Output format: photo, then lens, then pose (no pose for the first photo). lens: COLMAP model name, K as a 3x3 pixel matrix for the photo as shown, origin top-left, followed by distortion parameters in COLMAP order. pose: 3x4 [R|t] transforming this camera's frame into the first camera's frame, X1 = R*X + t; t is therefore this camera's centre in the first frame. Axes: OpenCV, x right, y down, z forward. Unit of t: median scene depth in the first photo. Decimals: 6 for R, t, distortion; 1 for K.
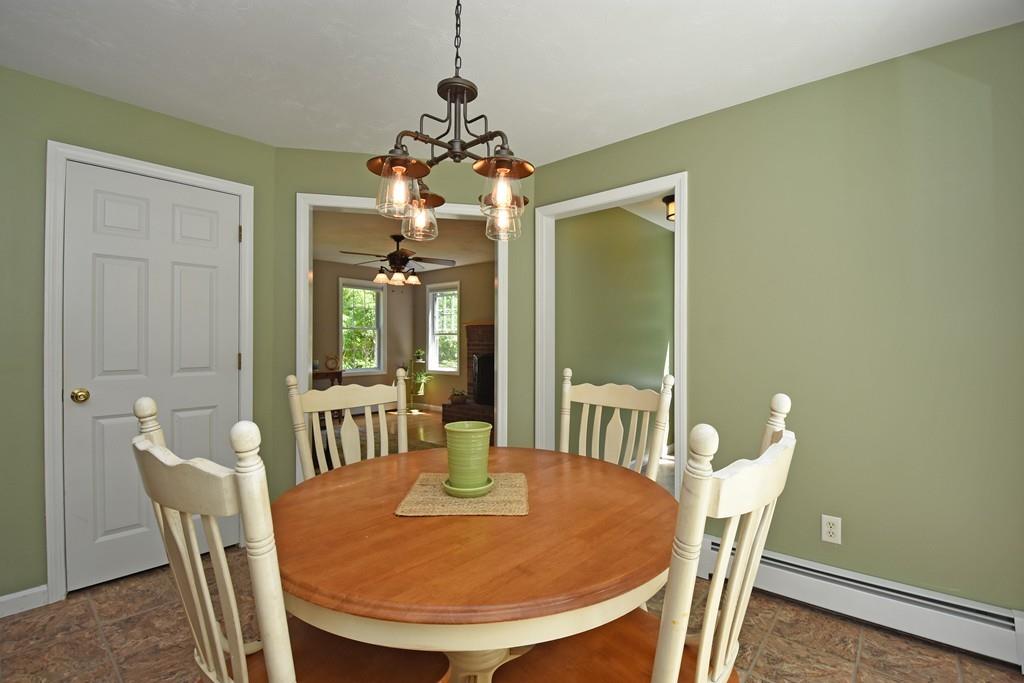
lens RADIAL K [[450.9, 0, 512.0], [0, 450.9, 341.5], [0, 0, 1]] dist [-0.019951, -0.000776]
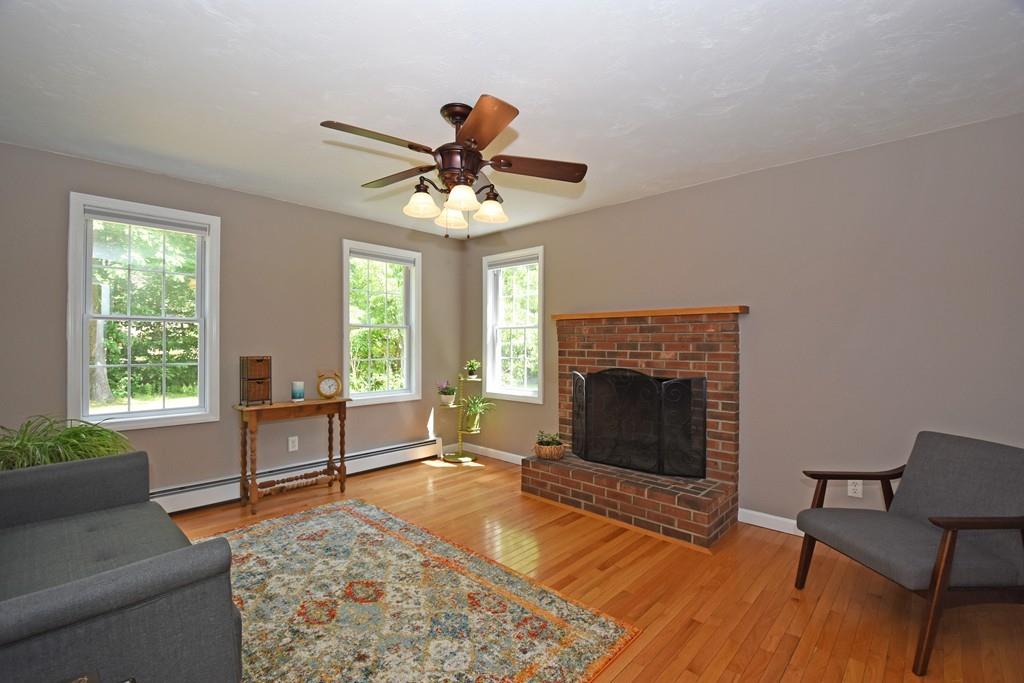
lens RADIAL K [[450.9, 0, 512.0], [0, 450.9, 341.5], [0, 0, 1]] dist [-0.019951, -0.000776]
pose [[0.998762, 0.000157, -0.049750, -0.120893], [-0.000495, 0.999977, -0.006782, -0.003644], [0.049748, 0.006798, 0.998739, 0.381962]]
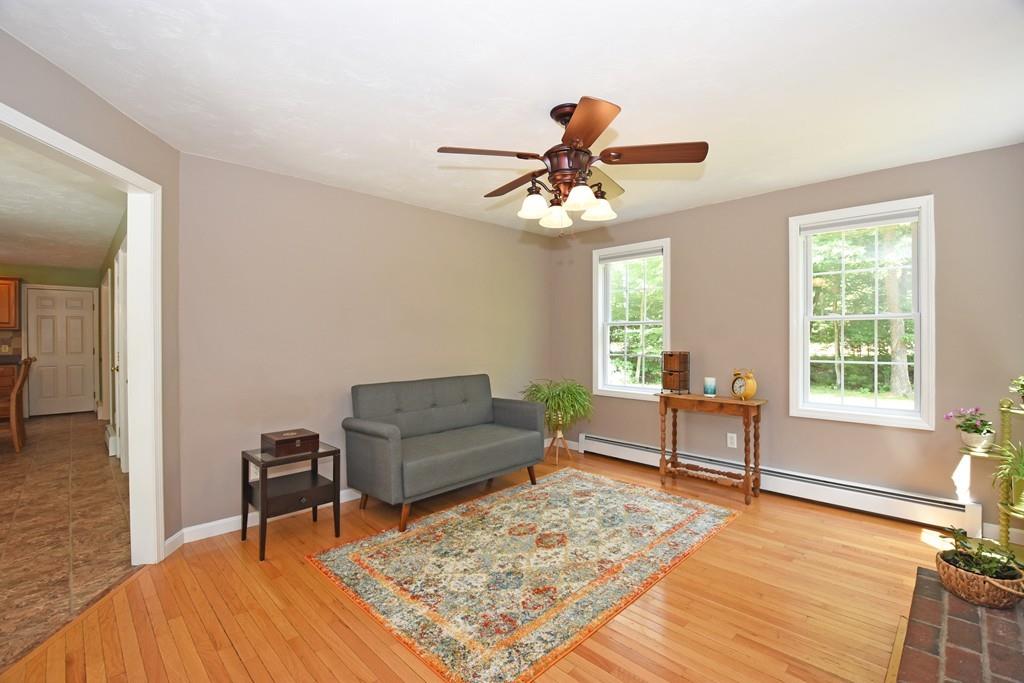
lens RADIAL K [[450.9, 0, 512.0], [0, 450.9, 341.5], [0, 0, 1]] dist [-0.019951, -0.000776]
pose [[-0.085405, 0.007668, -0.996317, 0.129889], [-0.003881, 0.999960, 0.008029, -0.006836], [0.996339, 0.004552, -0.085372, 0.665236]]
